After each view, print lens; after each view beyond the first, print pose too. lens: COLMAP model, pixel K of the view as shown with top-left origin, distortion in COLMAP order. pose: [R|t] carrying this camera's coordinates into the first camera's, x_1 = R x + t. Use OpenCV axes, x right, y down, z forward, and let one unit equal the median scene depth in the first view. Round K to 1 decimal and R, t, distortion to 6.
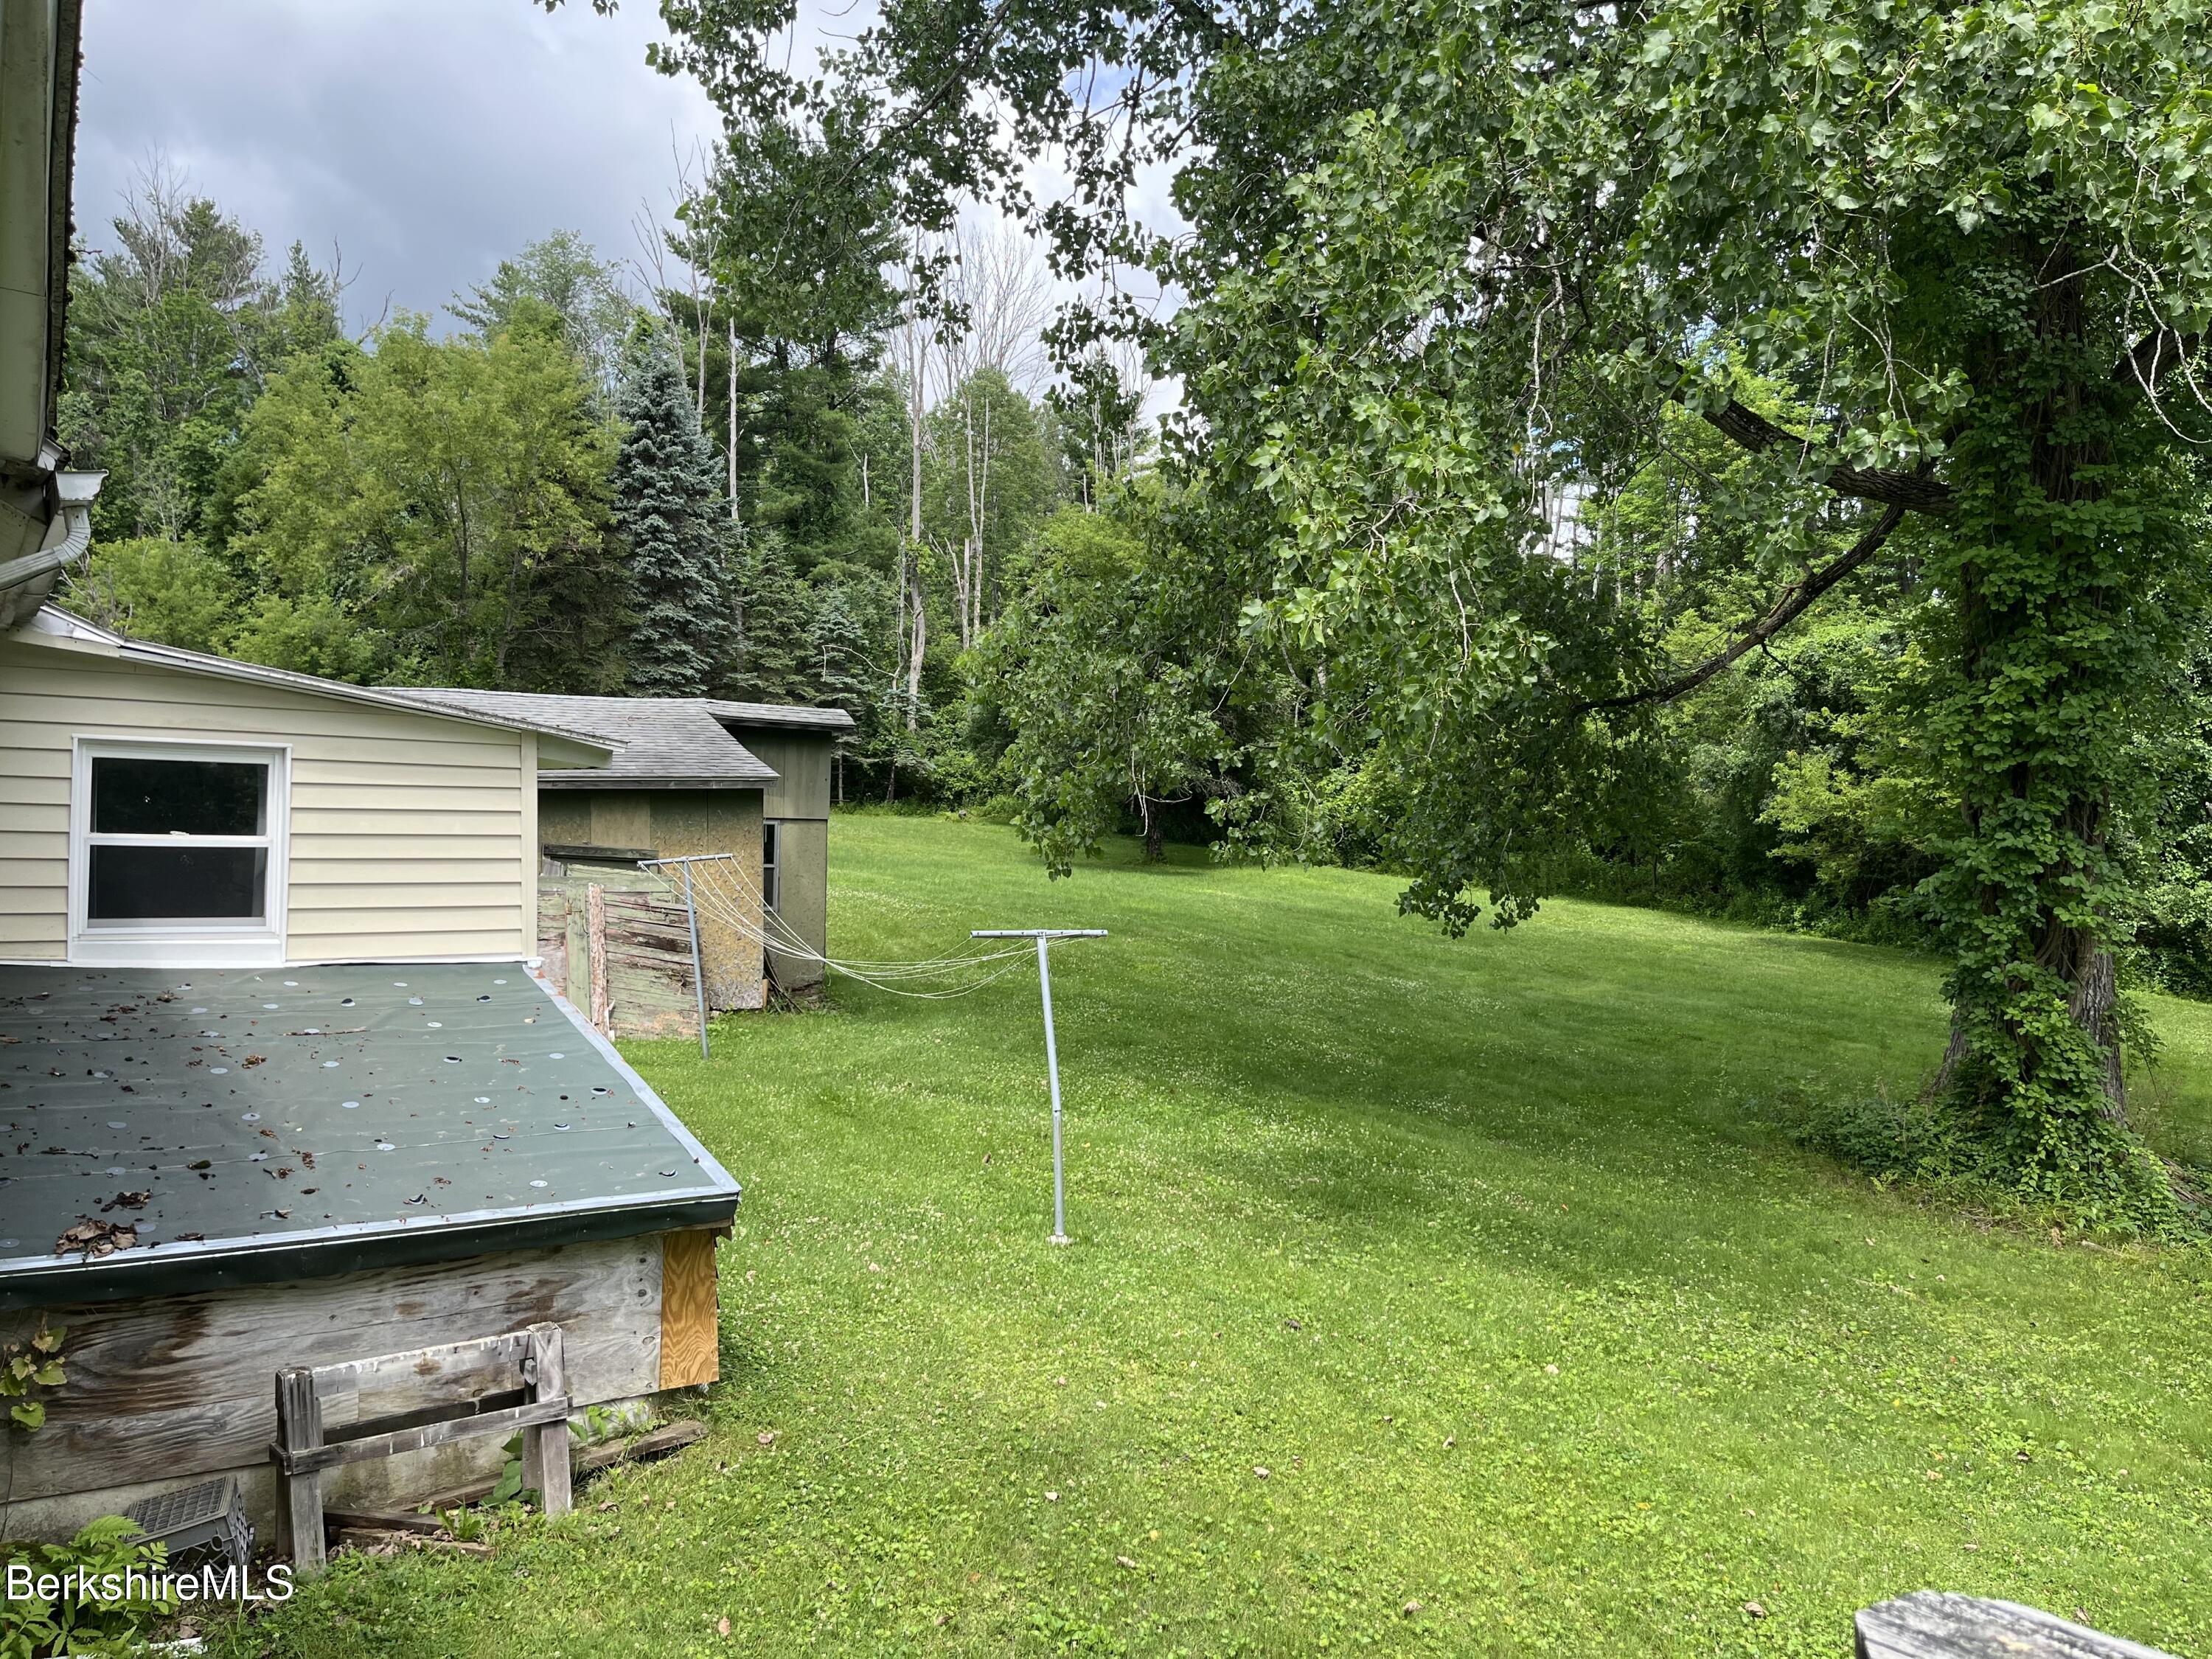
lens RADIAL K [[1664.8, 0, 1093.3], [0, 1664.8, 813.3], [0, 0, 1]] dist [0.068142, -0.095720]
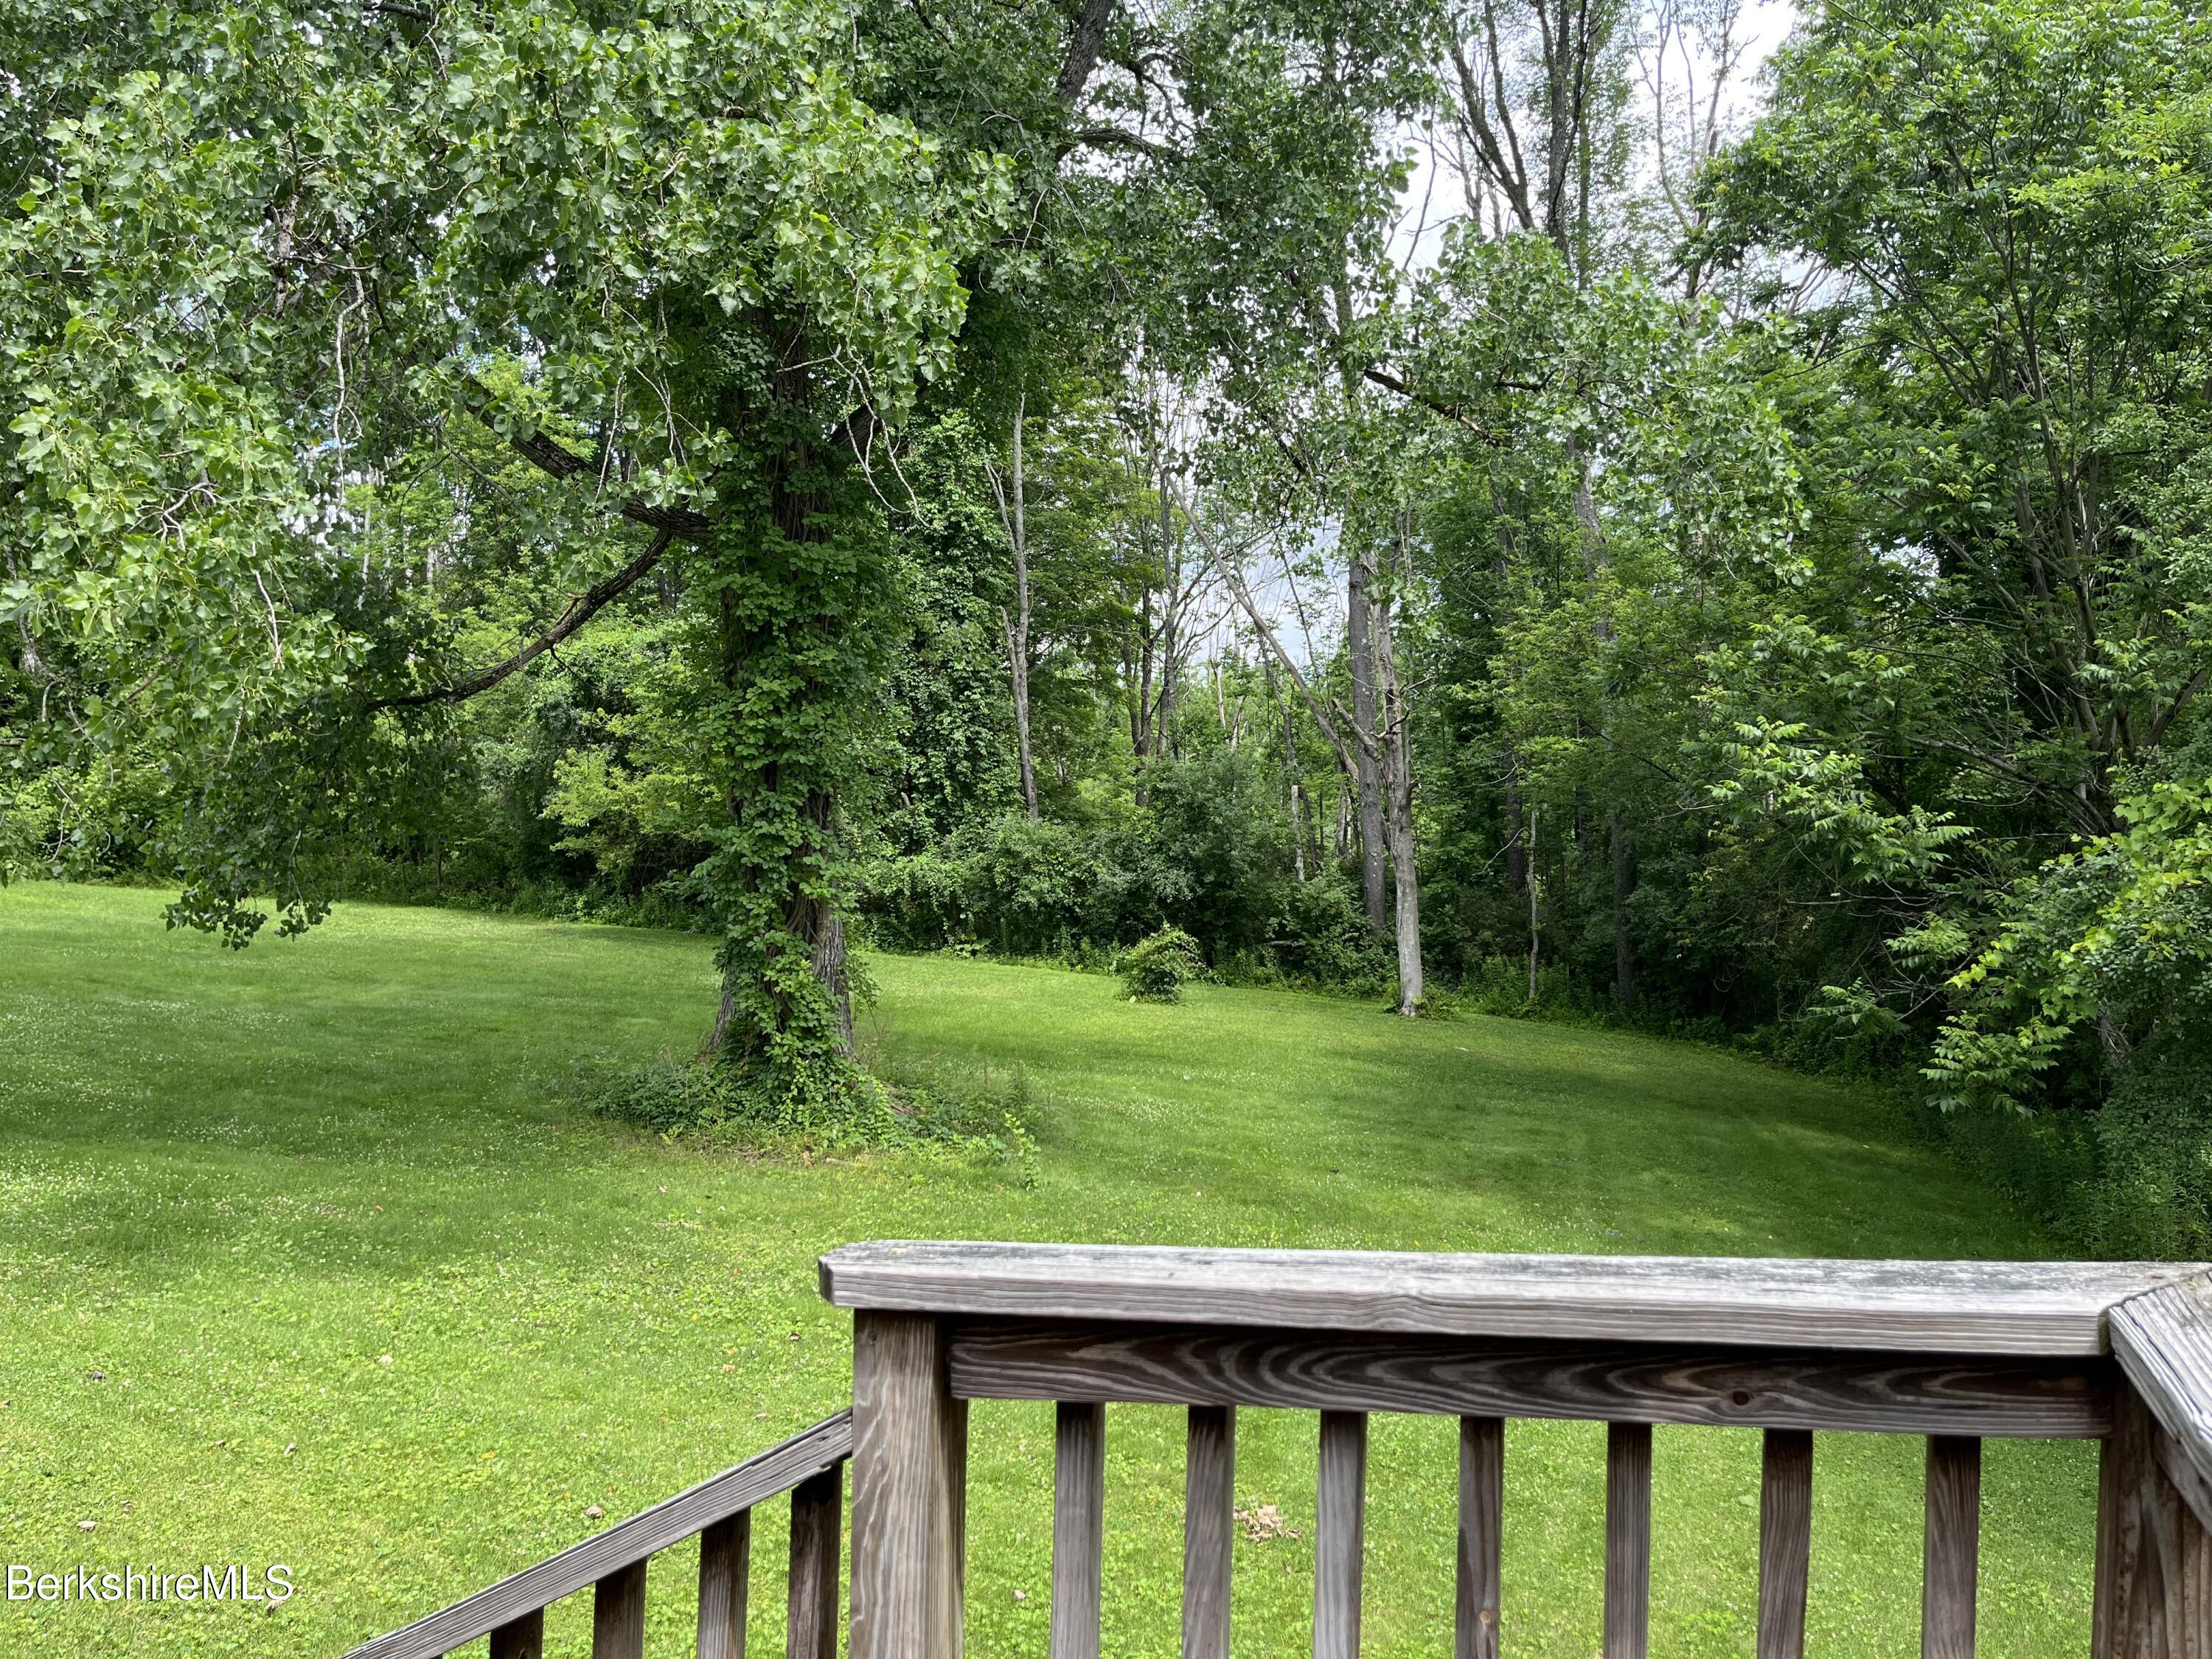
lens RADIAL K [[1664.8, 0, 1096.4], [0, 1664.8, 820.8], [0, 0, 1]] dist [0.068142, -0.095720]
pose [[0.763268, -0.025399, 0.645582, -0.045284], [0.021170, 0.999674, 0.014300, -0.000744], [-0.645735, 0.002753, 0.763557, -0.054446]]
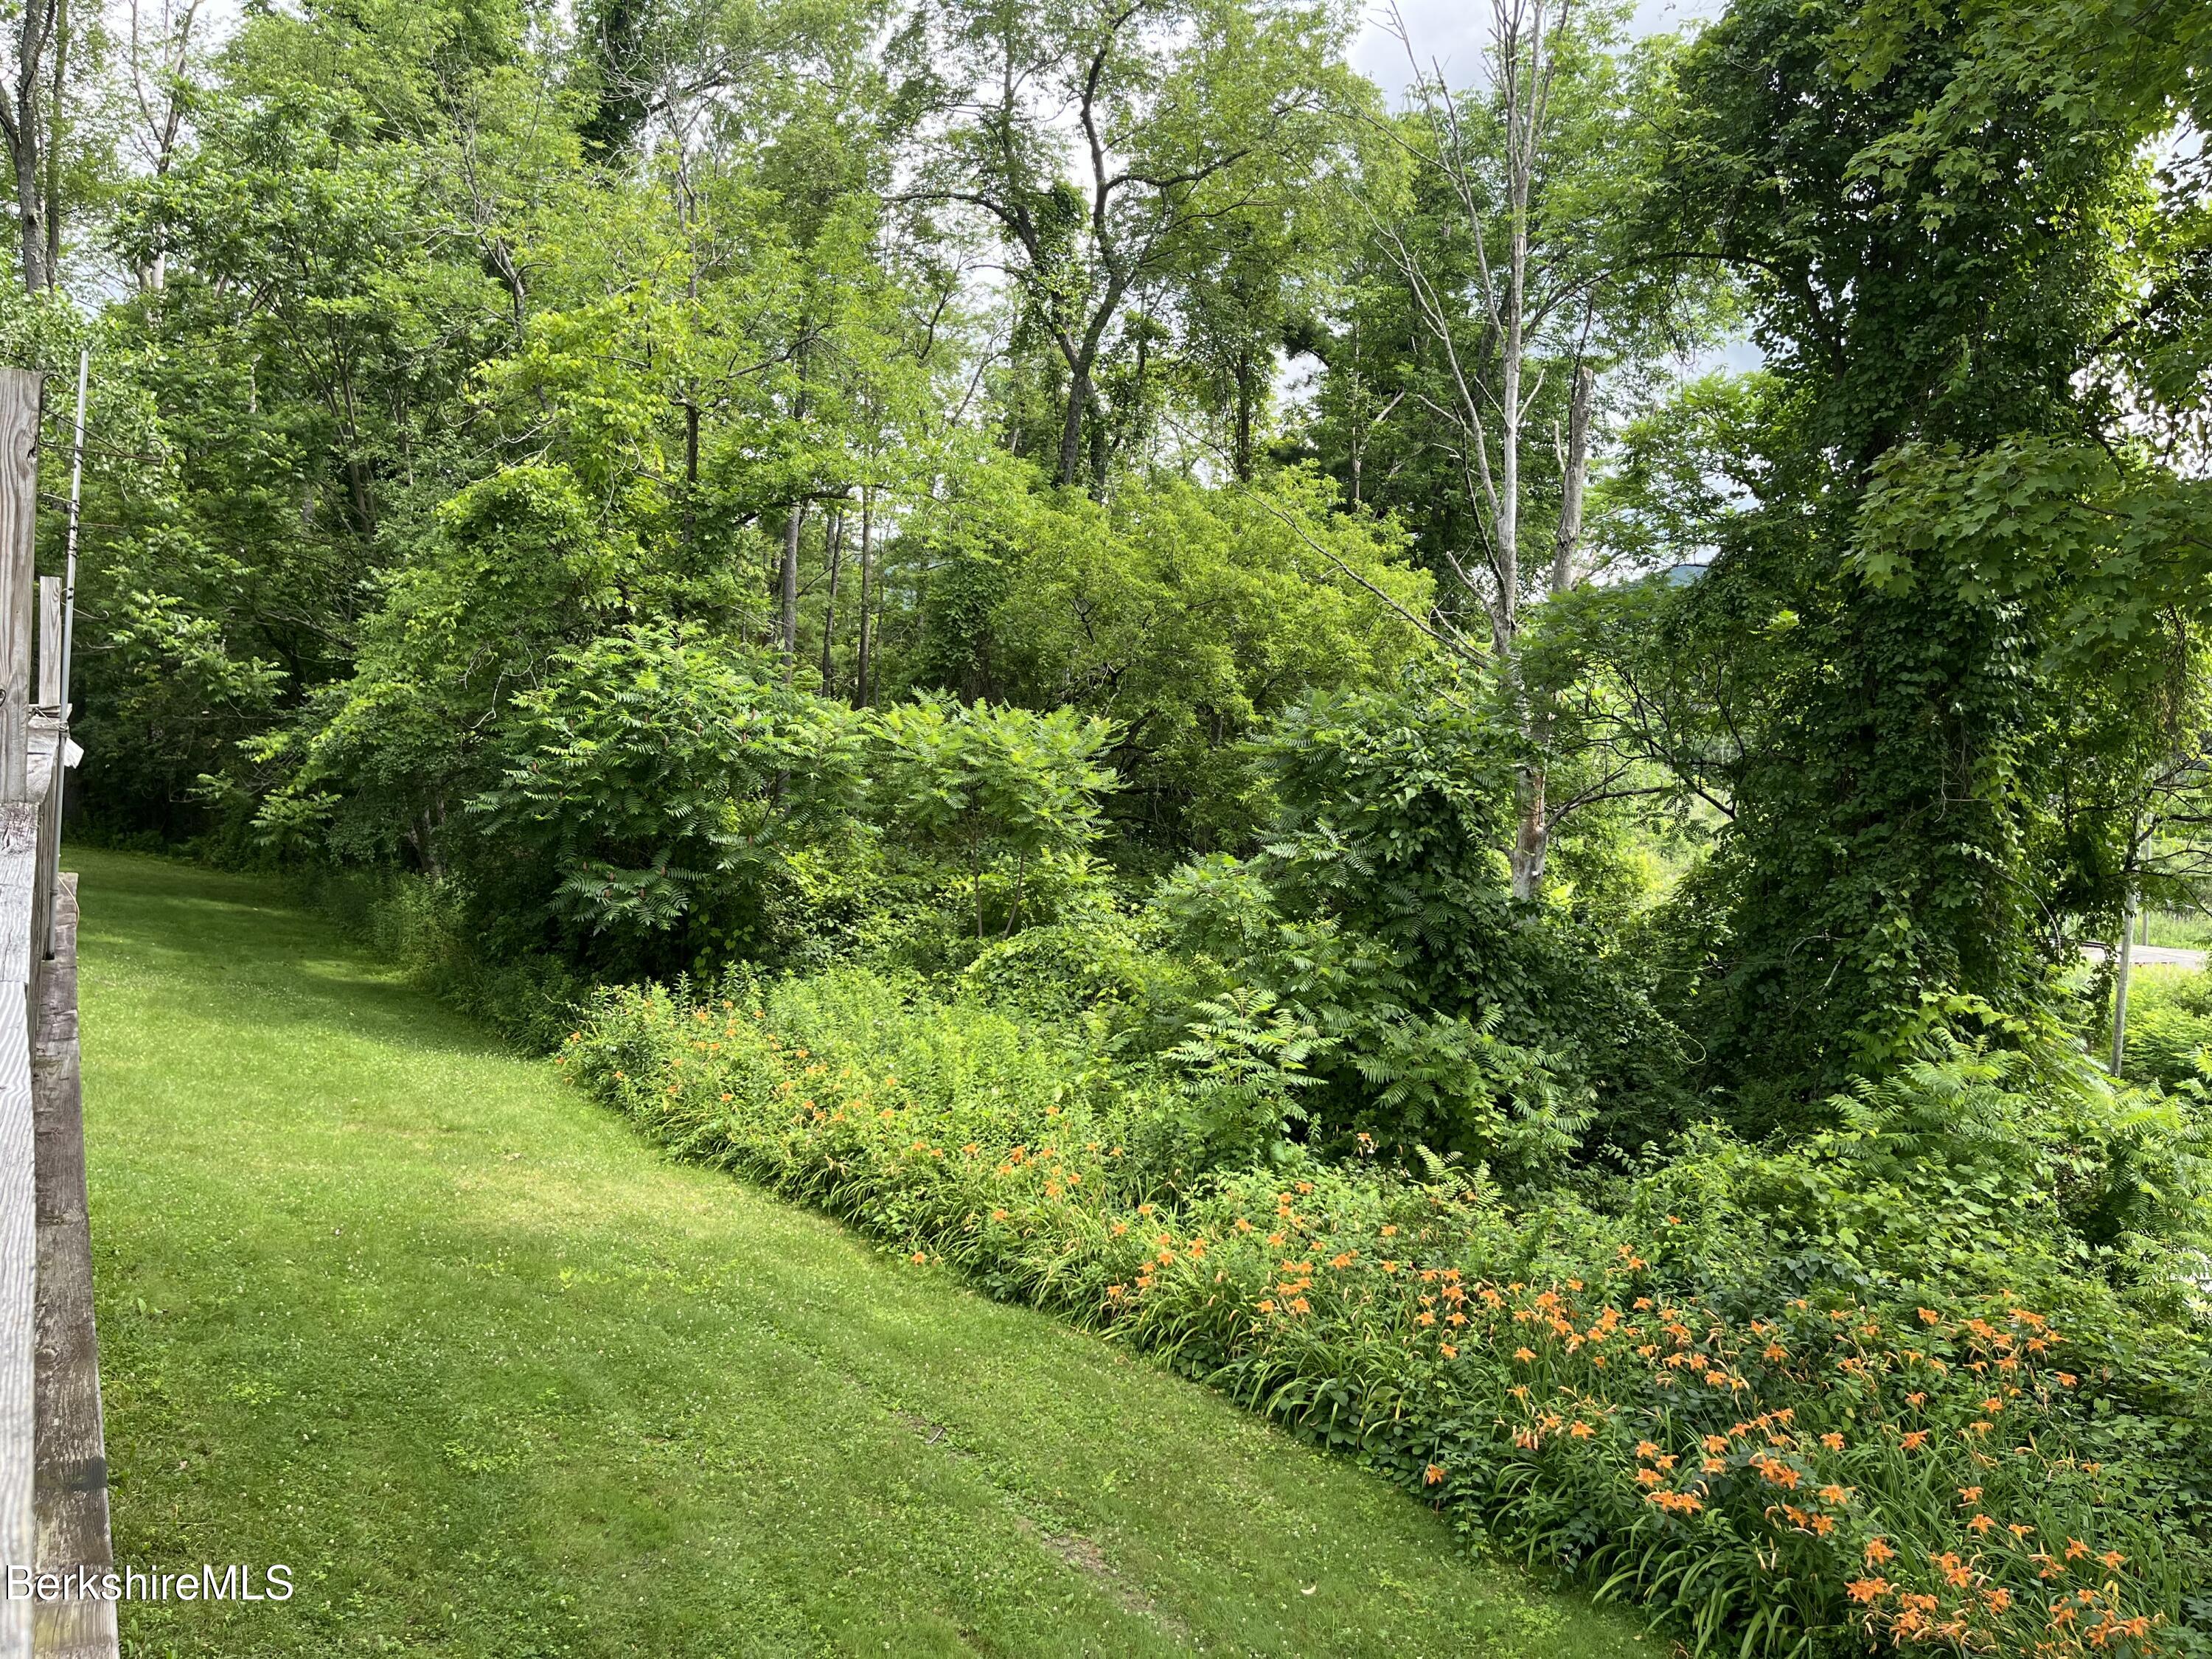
lens RADIAL K [[1664.8, 0, 1101.1], [0, 1664.8, 818.9], [0, 0, 1]] dist [0.068142, -0.095720]
pose [[0.033405, -0.076597, 0.996502, -0.139269], [-0.060444, 0.995079, 0.078514, -0.001603], [-0.997612, -0.062855, 0.028611, -0.123098]]
